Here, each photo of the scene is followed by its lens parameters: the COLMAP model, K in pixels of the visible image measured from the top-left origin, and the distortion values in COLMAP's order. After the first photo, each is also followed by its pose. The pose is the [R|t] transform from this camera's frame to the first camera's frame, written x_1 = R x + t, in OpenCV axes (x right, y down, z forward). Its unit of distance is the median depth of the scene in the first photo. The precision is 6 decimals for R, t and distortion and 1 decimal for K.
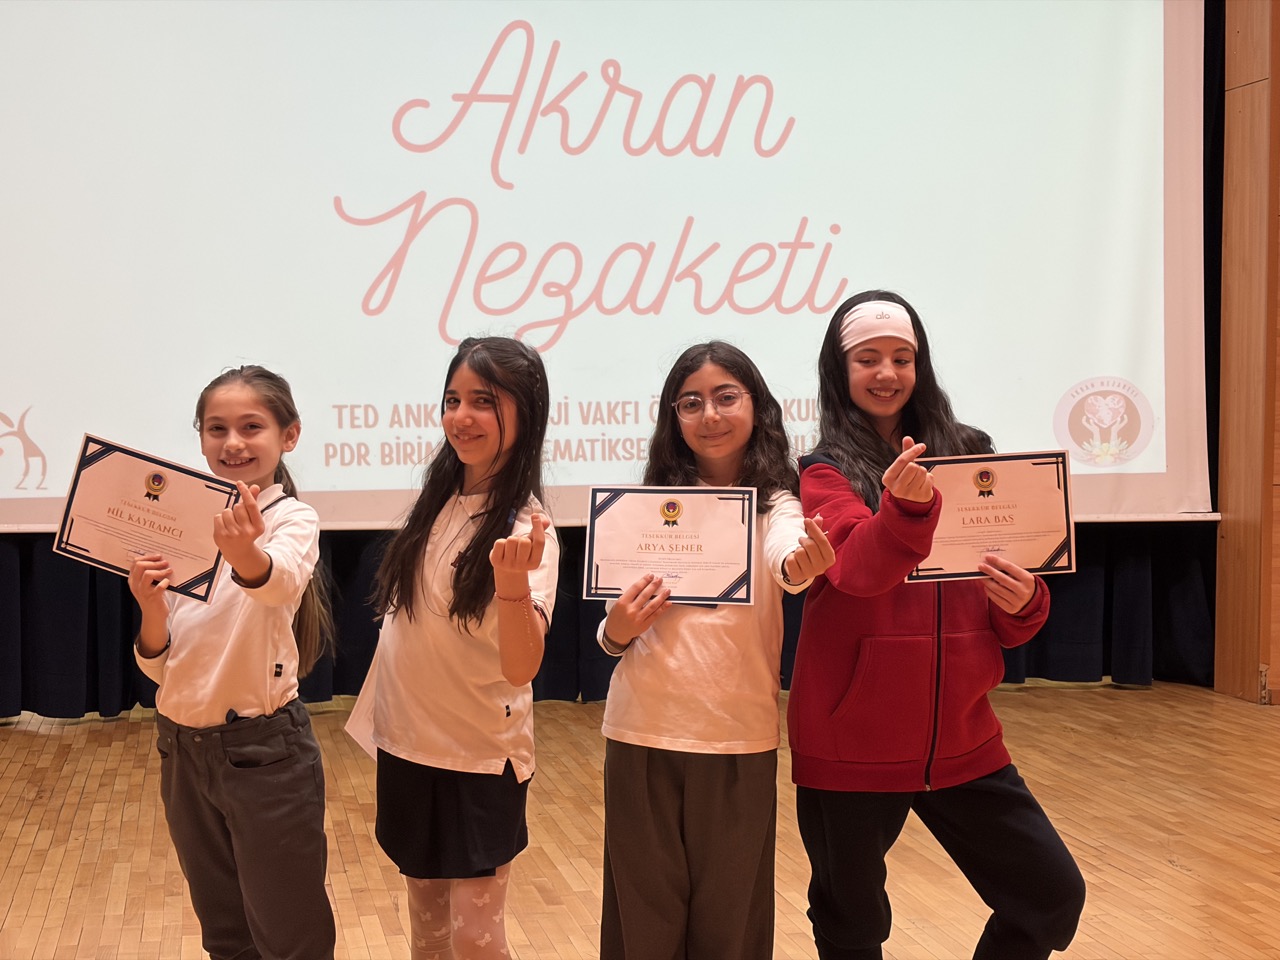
lens RADIAL K [[1914.4, 0, 630.7], [0, 1914.4, 486.5], [0, 0, 1]] dist [0.120682, 0.000000]
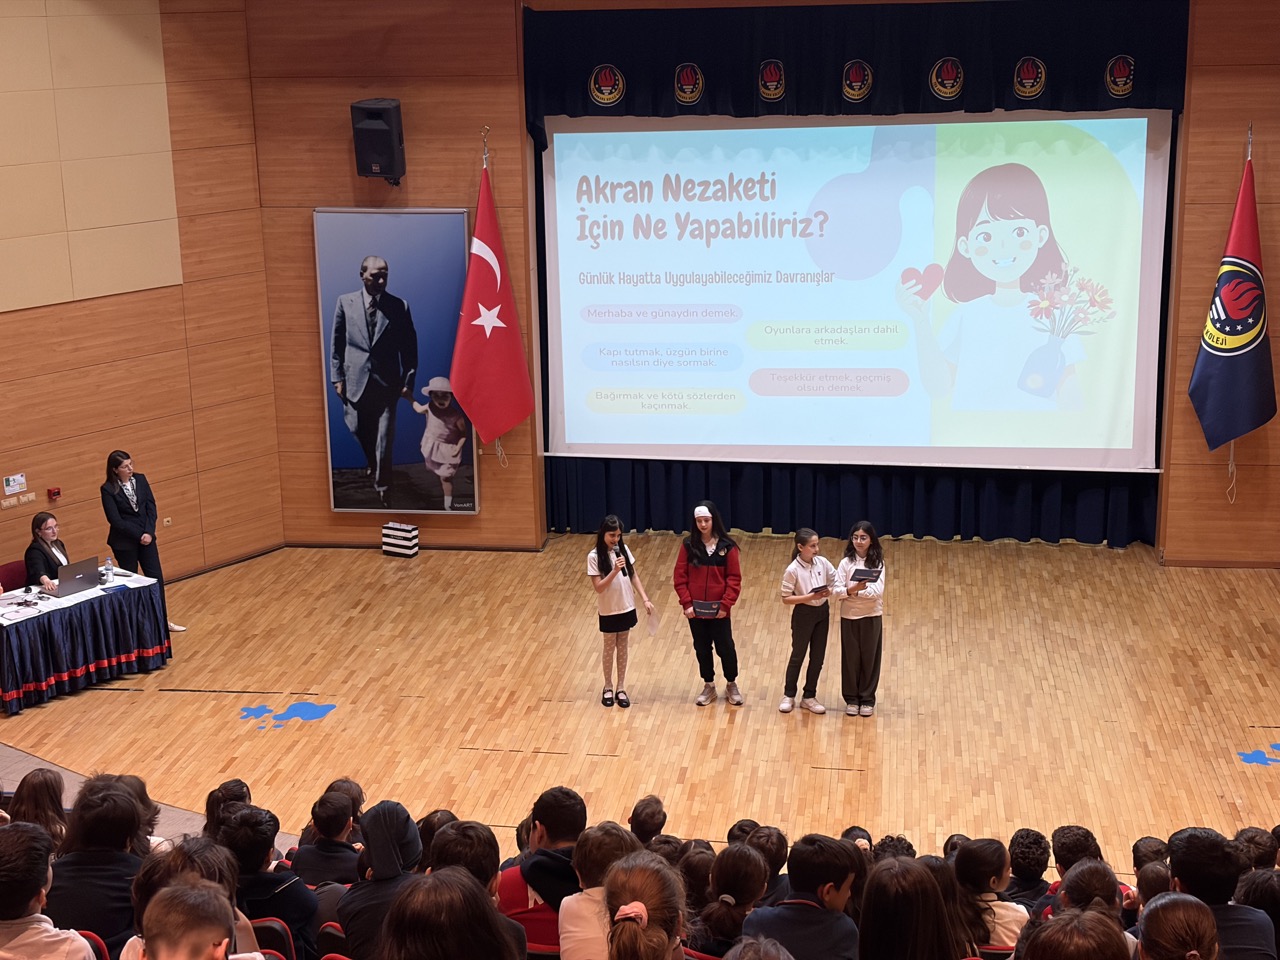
lens RADIAL K [[1914.4, 0, 628.1], [0, 1914.4, 497.7], [0, 0, 1]] dist [0.120682, 0.000000]
pose [[0.934435, 0.072379, -0.348702, 0.524116], [0.005204, 0.976251, 0.216582, -0.426007], [0.356096, -0.204196, 0.911866, -1.128314]]
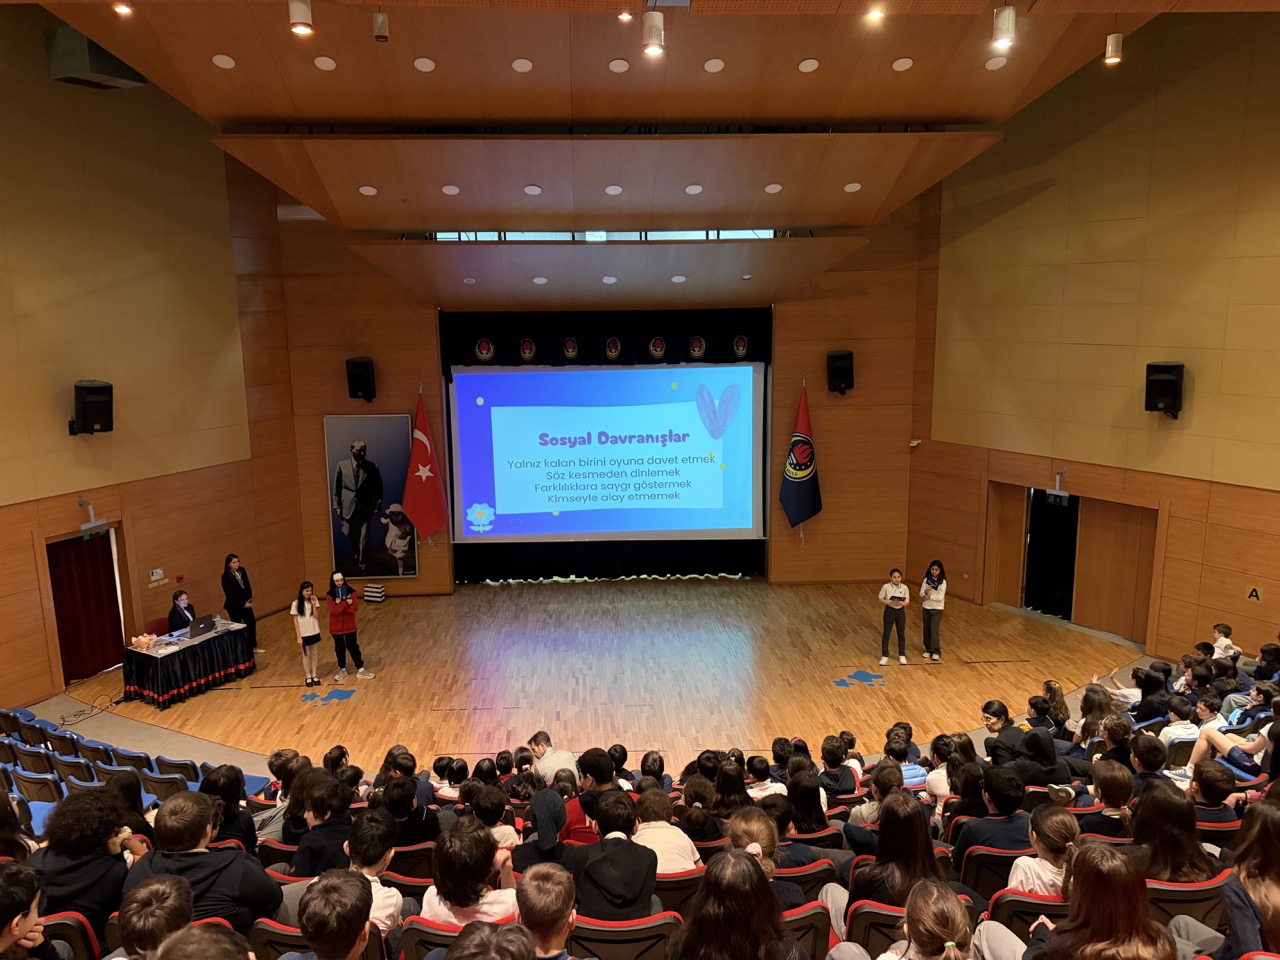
lens RADIAL K [[955.9, 0, 627.9], [0, 955.9, 480.9], [0, 0, 1]] dist [0.052927, -0.046354]
pose [[0.986600, 0.017356, -0.162234, 0.365077], [0.006725, 0.989155, 0.146720, -0.431142], [0.163021, -0.145844, 0.975783, -1.079672]]
